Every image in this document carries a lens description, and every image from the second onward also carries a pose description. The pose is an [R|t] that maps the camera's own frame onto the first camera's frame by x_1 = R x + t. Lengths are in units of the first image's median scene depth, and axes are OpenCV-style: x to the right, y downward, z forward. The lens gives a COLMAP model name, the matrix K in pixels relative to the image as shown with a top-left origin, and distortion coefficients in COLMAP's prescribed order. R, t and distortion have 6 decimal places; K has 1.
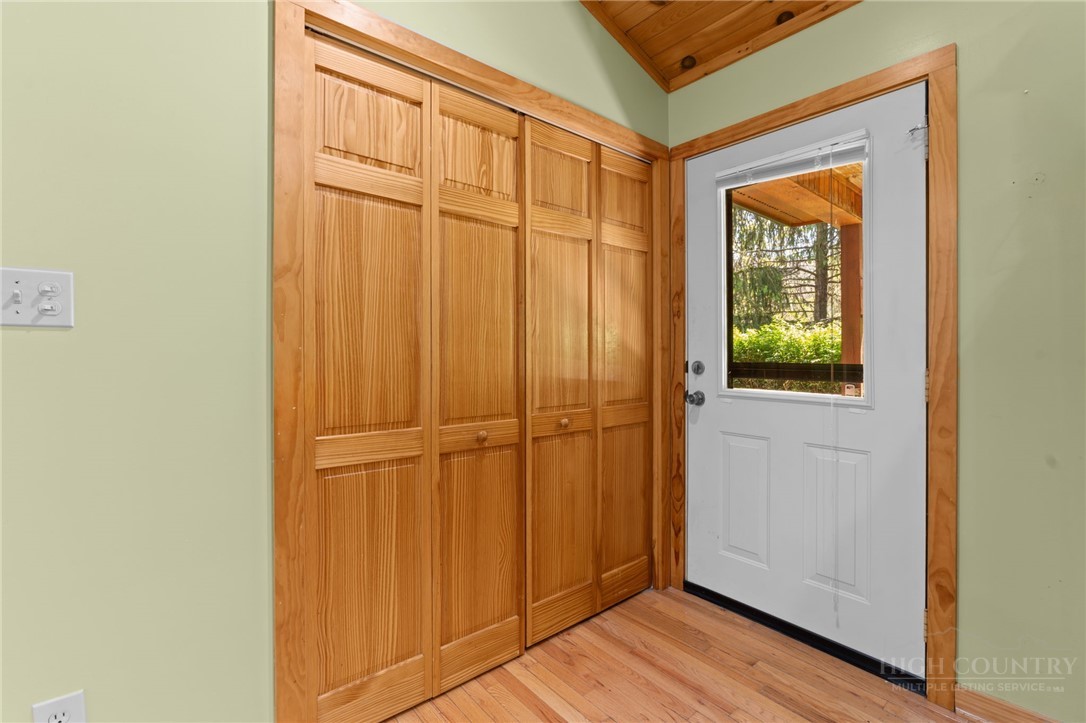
lens RADIAL K [[481.6, 0, 546.8], [0, 481.6, 353.9], [0, 0, 1]] dist [-0.015448, 0.004588]
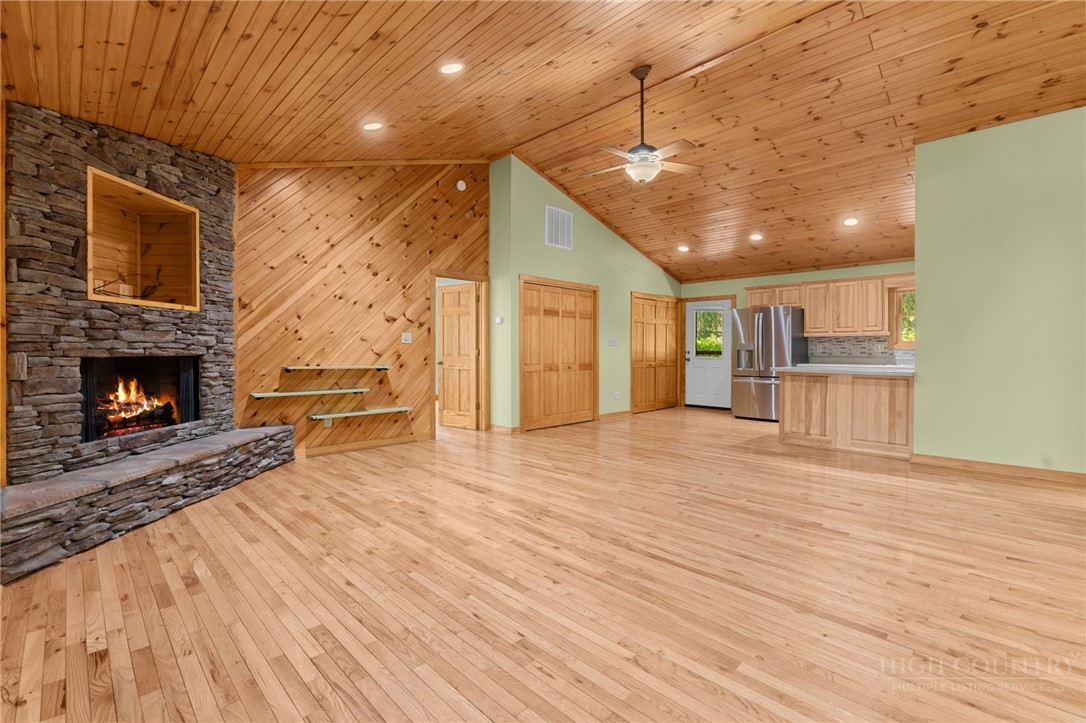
lens RADIAL K [[481.6, 0, 550.5], [0, 481.6, 347.8], [0, 0, 1]] dist [-0.015448, 0.004588]
pose [[0.996578, 0.003734, 0.082573, -1.559159], [-0.003990, 0.999988, 0.002927, -0.021117], [-0.082561, -0.003247, 0.996581, -3.898930]]
